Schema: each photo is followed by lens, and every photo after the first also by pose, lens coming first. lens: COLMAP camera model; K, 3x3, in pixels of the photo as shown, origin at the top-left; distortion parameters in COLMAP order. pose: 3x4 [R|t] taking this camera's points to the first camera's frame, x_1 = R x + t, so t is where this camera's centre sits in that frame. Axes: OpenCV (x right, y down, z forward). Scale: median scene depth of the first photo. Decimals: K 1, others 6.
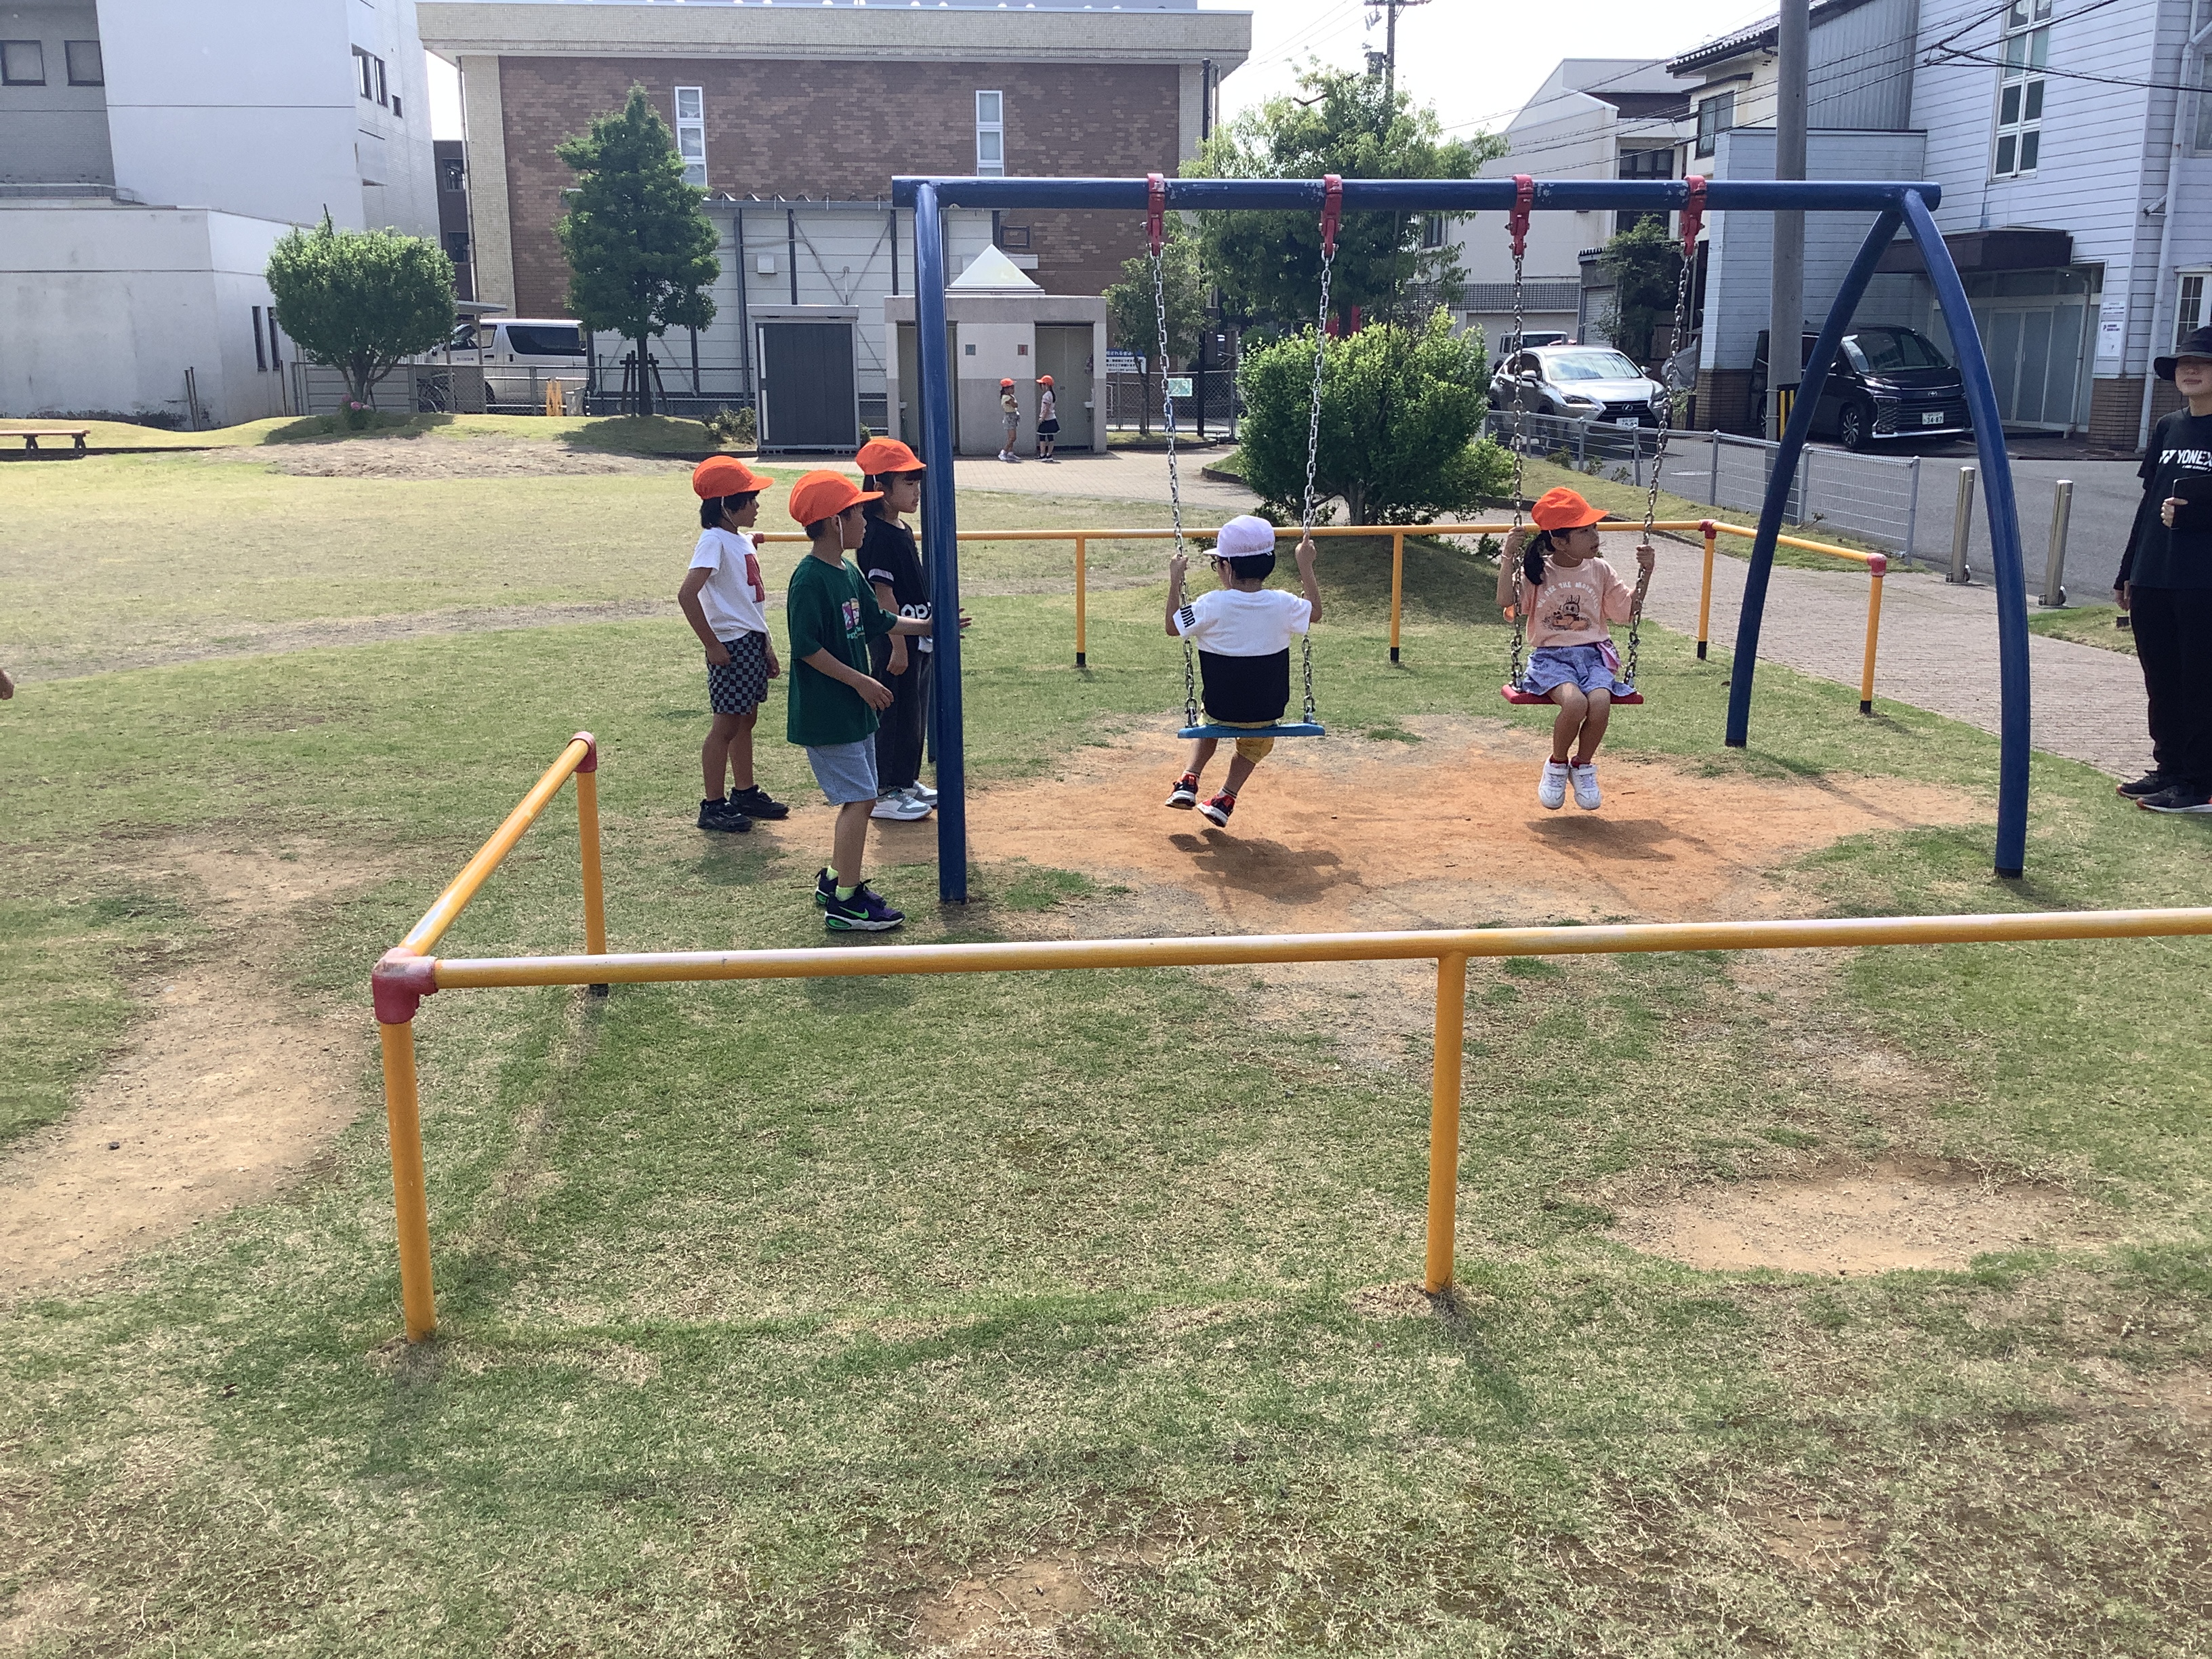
lens RADIAL K [[2022.3, 0, 1080.3], [0, 2022.3, 829.1], [0, 0, 1]] dist [0.105099, -0.200366]
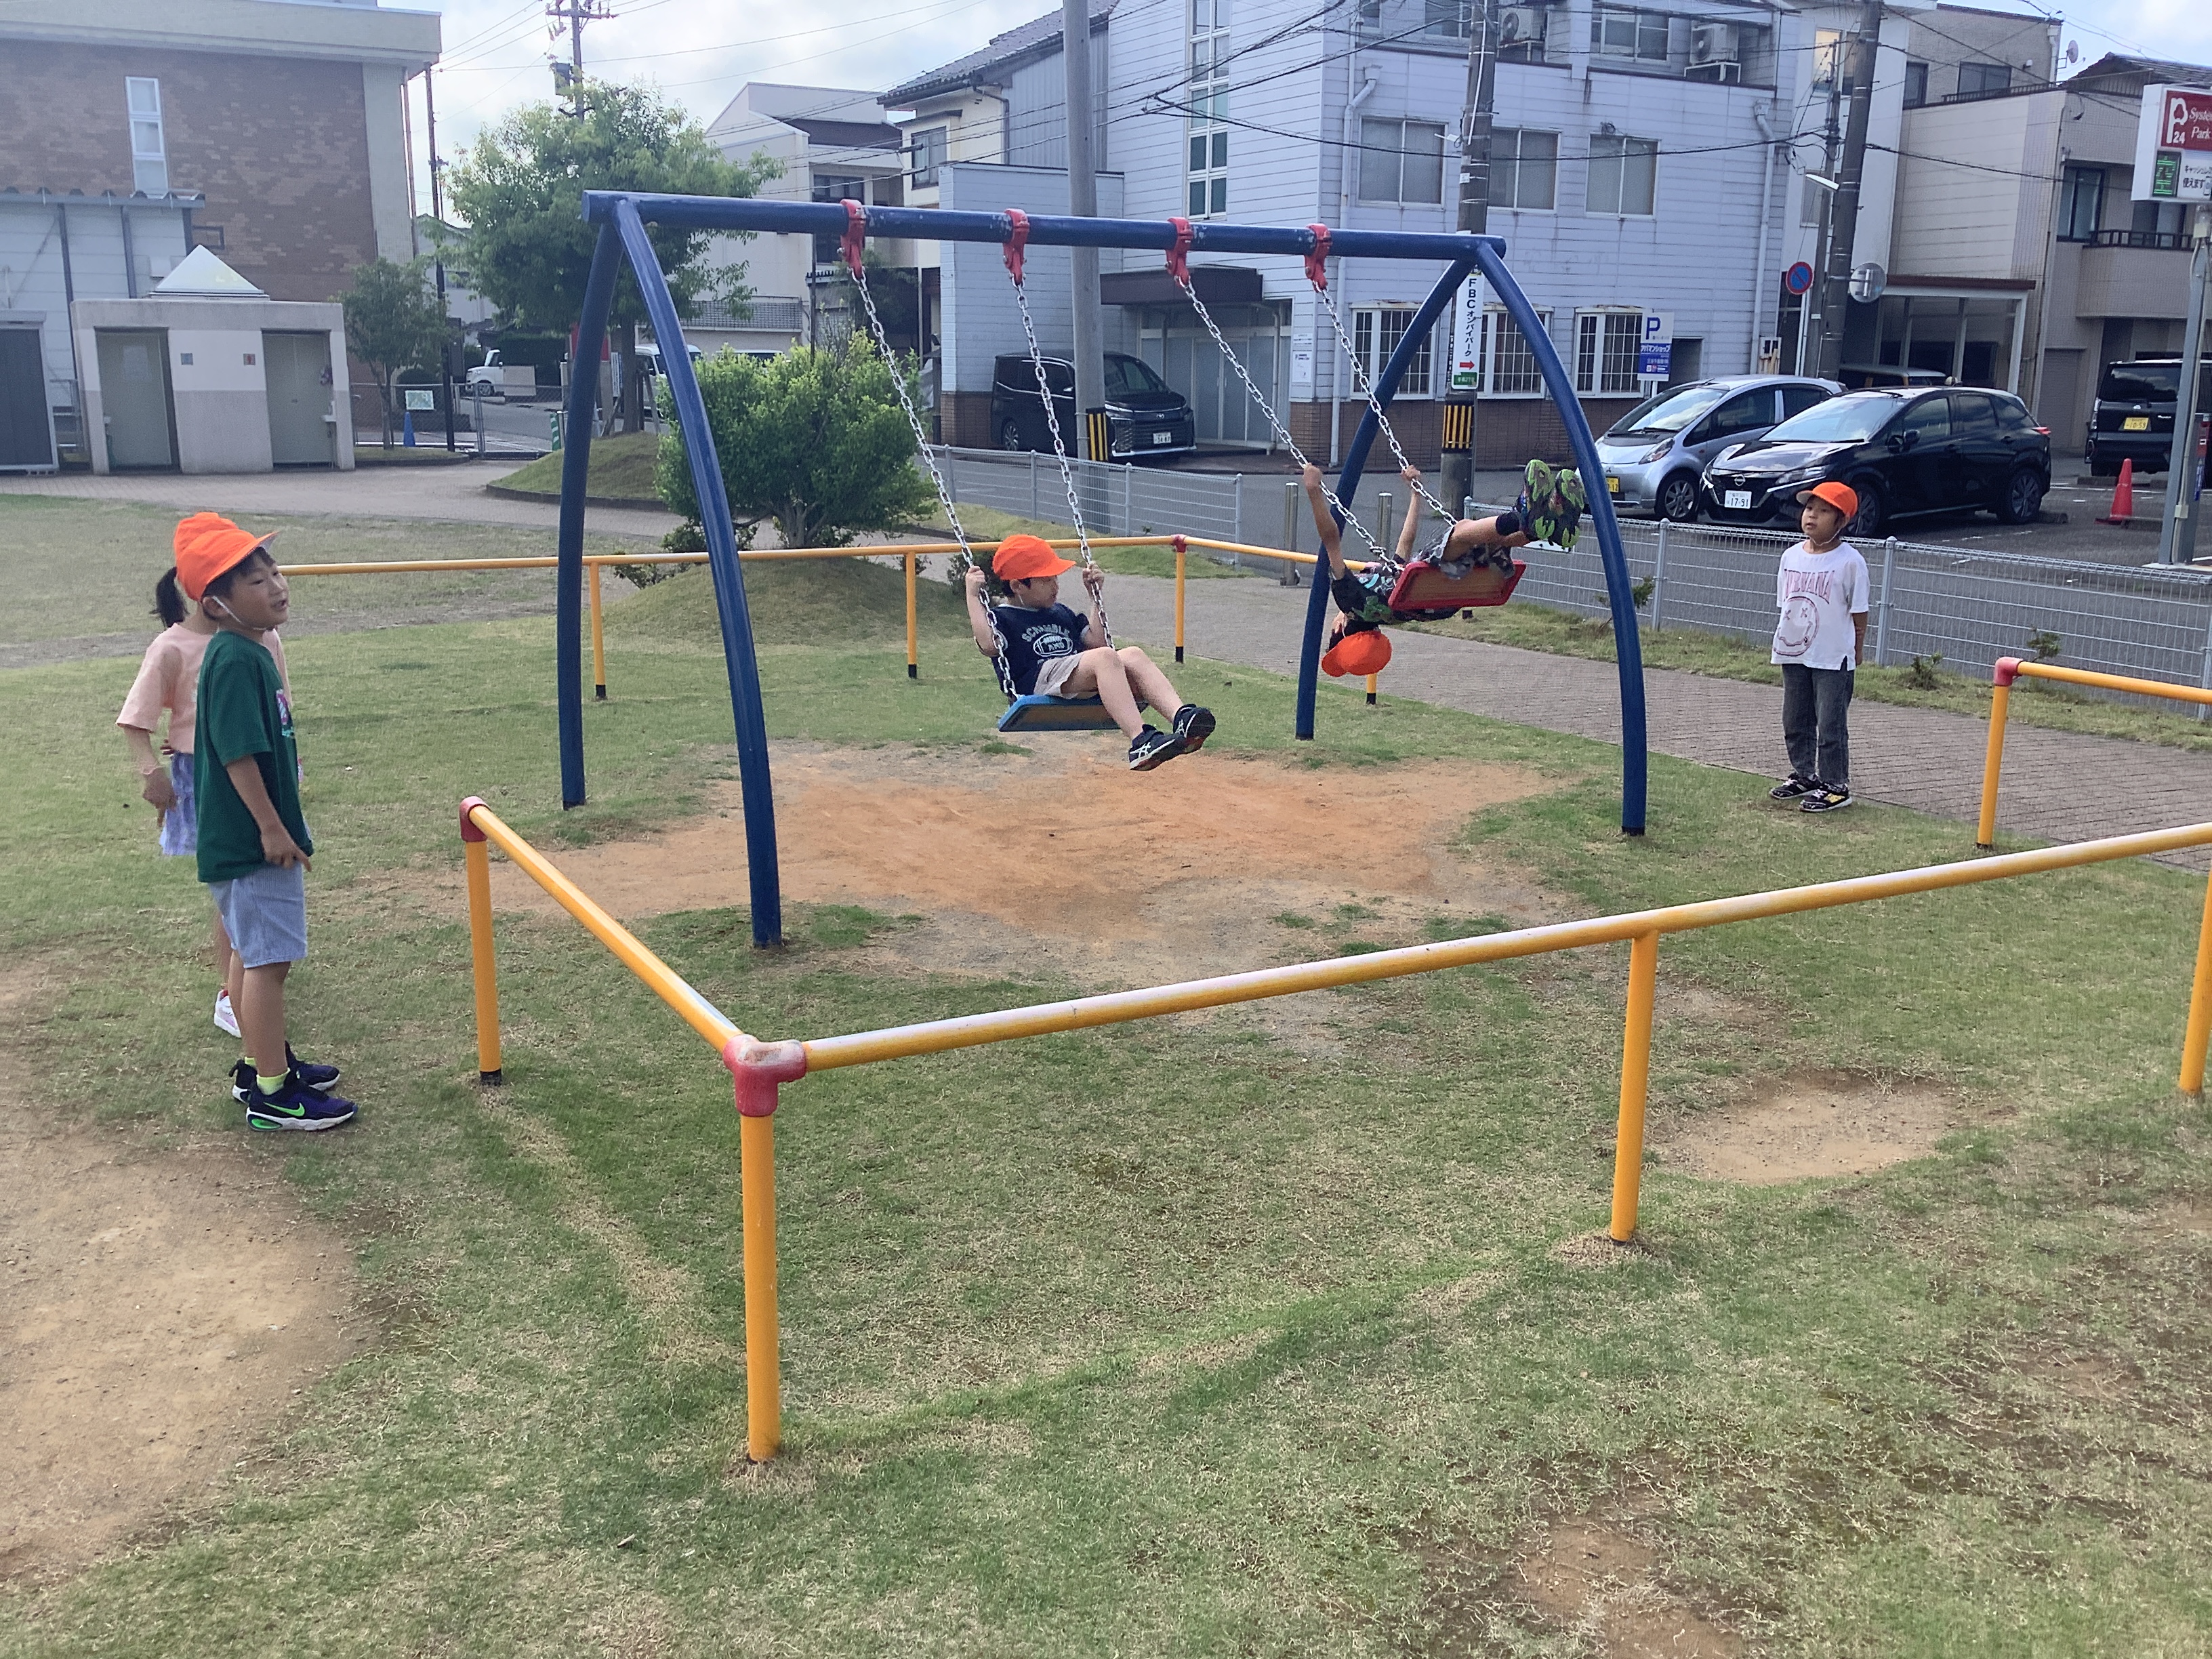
lens RADIAL K [[2022.3, 0, 1080.3], [0, 2022.3, 829.1], [0, 0, 1]] dist [0.105099, -0.200366]
pose [[0.920278, -0.078119, 0.383388, -0.266226], [0.080885, 0.996683, 0.008928, -0.015078], [-0.382814, 0.022794, 0.923544, 0.044120]]
